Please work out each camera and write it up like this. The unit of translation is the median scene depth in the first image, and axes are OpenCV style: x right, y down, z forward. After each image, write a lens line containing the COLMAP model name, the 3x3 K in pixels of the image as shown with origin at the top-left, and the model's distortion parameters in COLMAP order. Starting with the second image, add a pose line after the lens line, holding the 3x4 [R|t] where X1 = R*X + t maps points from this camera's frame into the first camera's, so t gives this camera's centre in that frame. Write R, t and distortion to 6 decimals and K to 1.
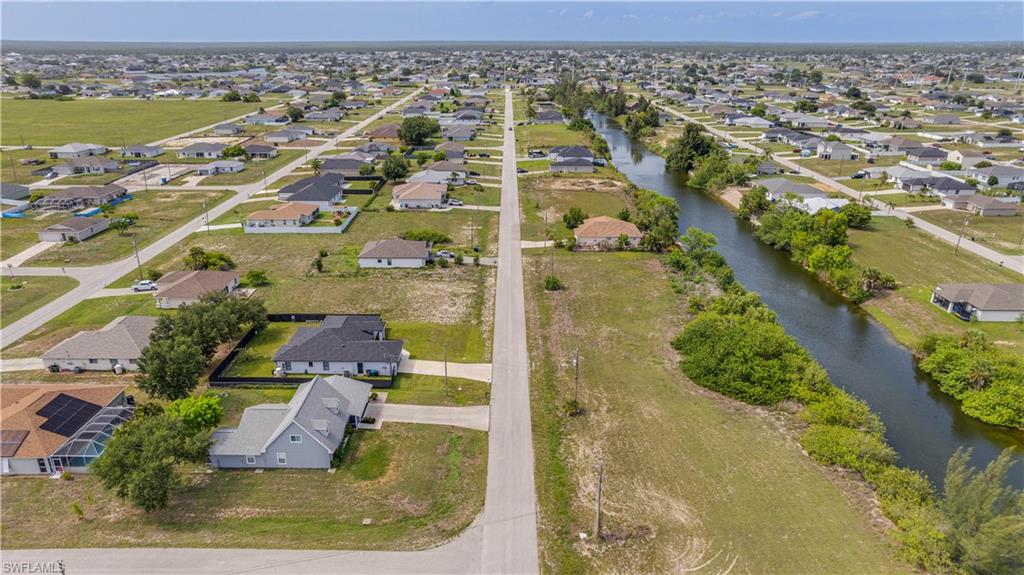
lens RADIAL K [[658.8, 0, 505.9], [0, 658.8, 290.5], [0, 0, 1]] dist [-0.046005, 0.062435]
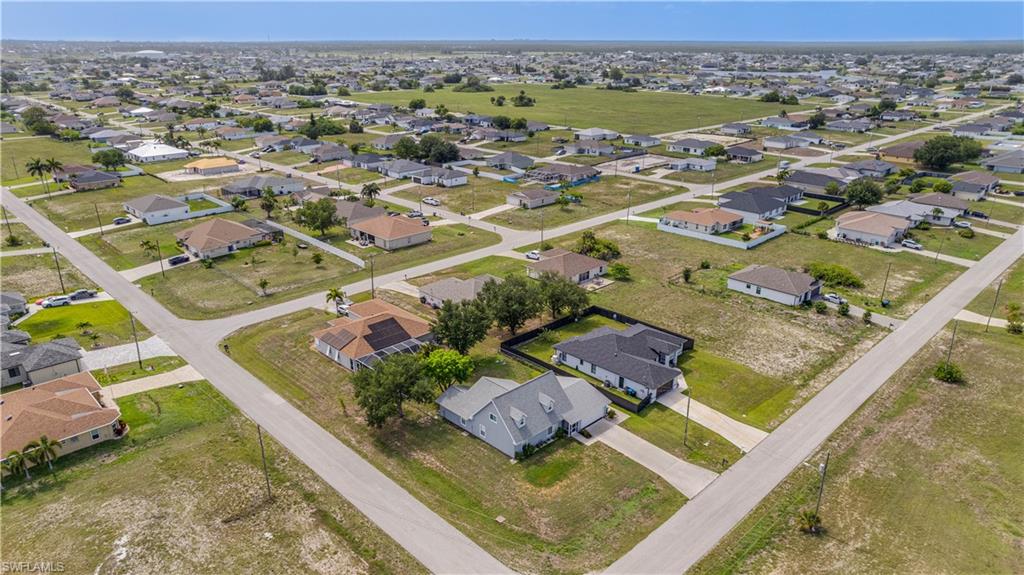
lens RADIAL K [[682.4, 0, 512.0], [0, 682.4, 287.5], [0, 0, 1]] dist [-0.044900, 0.064930]
pose [[0.704516, 0.246149, -0.665633, 0.197294], [-0.256252, 0.962879, 0.084848, -0.039394], [0.661809, 0.110792, 0.741440, 0.099634]]
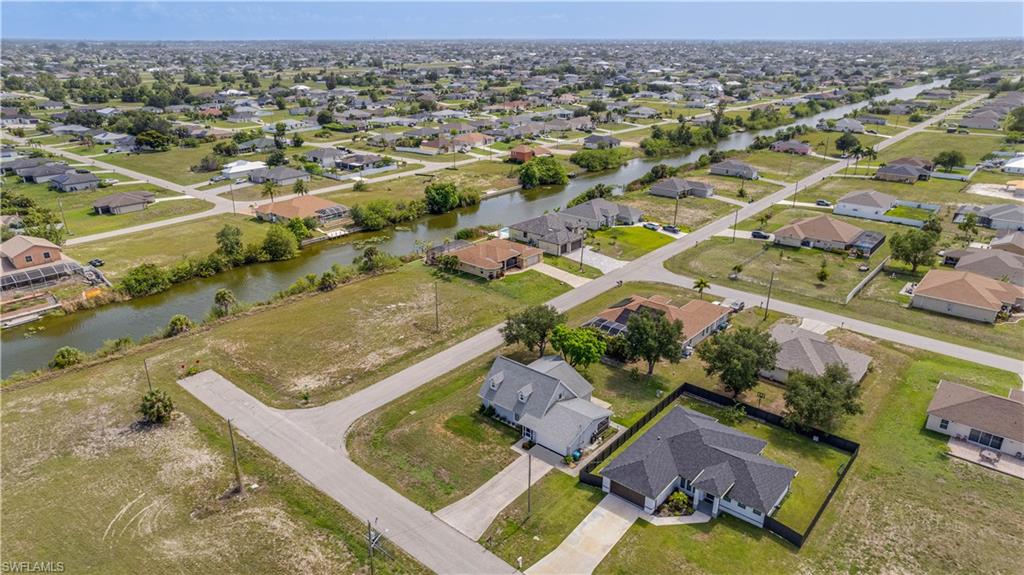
lens RADIAL K [[658.8, 0, 505.9], [0, 658.8, 290.5], [0, 0, 1]] dist [-0.046005, 0.062435]
pose [[-0.652422, 0.276018, -0.705805, 0.255442], [-0.273156, 0.783074, 0.558732, -0.302190], [0.706917, 0.557324, -0.435498, 0.765434]]
